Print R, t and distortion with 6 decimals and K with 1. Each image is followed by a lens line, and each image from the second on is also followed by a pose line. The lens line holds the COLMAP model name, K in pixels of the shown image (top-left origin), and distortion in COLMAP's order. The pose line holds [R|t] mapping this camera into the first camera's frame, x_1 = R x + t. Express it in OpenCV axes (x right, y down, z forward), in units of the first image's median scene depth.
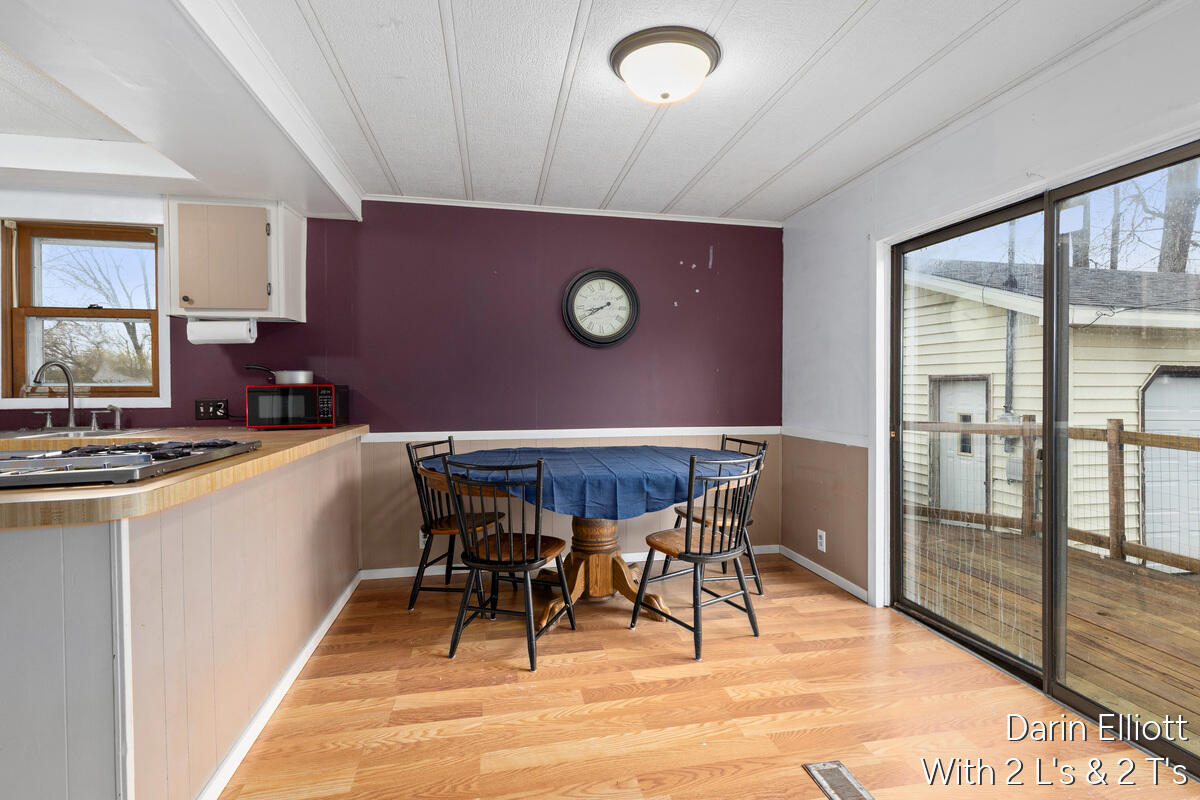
lens RADIAL K [[580.9, 0, 621.5], [0, 580.9, 384.5], [0, 0, 1]] dist [0.023116, -0.000112]
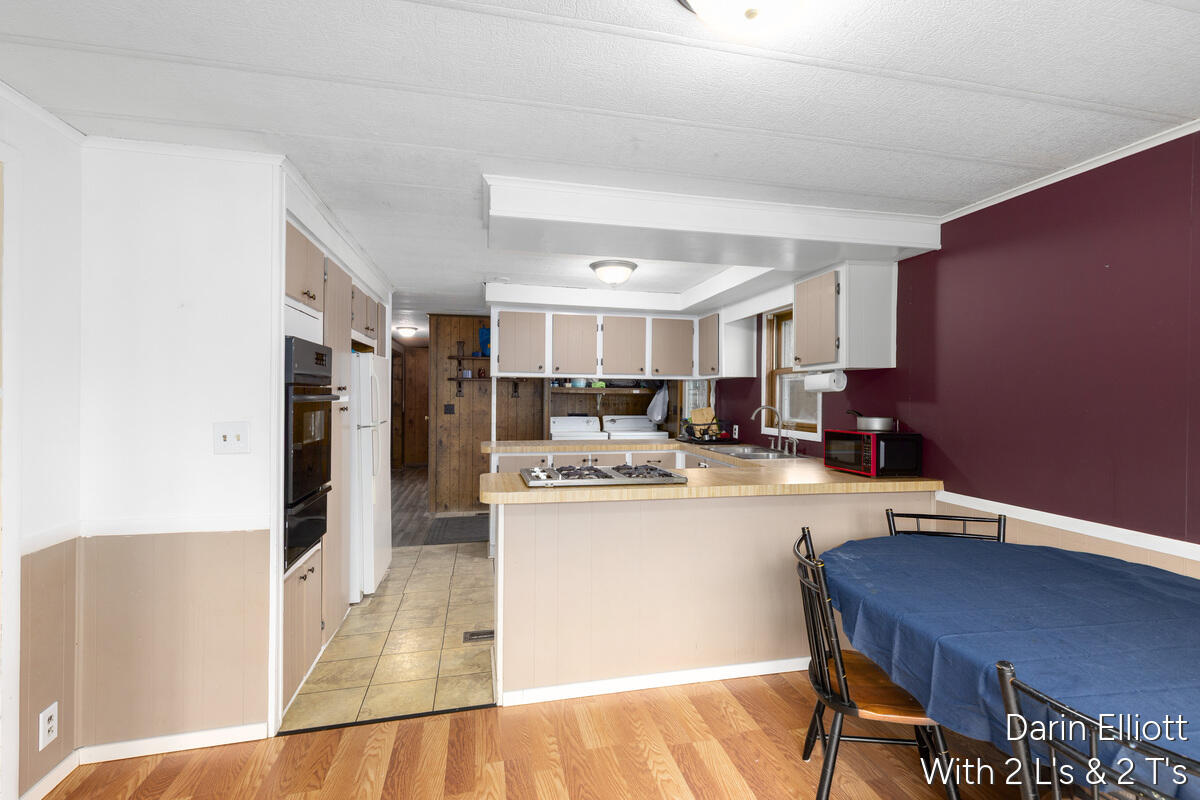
lens RADIAL K [[543.8, 0, 605.7], [0, 543.8, 396.0], [0, 0, 1]] dist [0.000042, -0.000108]
pose [[0.019085, 0.006618, -0.999796, 0.391435], [-0.013654, 0.999887, 0.006358, -0.060063], [0.999725, 0.013530, 0.019173, 0.516800]]
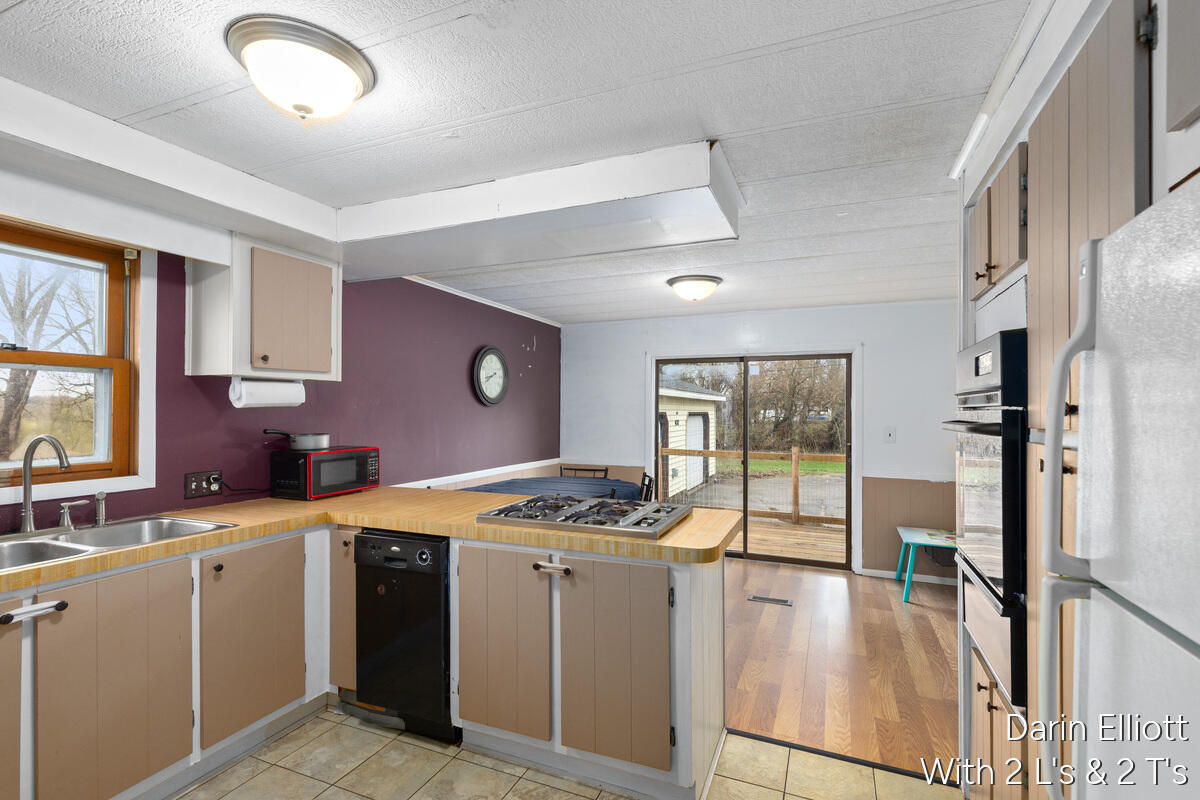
lens RADIAL K [[550.7, 0, 601.1], [0, 550.7, 405.5], [0, 0, 1]] dist [-0.000480, -0.000175]
pose [[0.571247, 0.011046, 0.820704, -1.023788], [-0.003850, 0.999934, -0.010779, -0.061881], [-0.820769, 0.002997, 0.571252, 0.110914]]
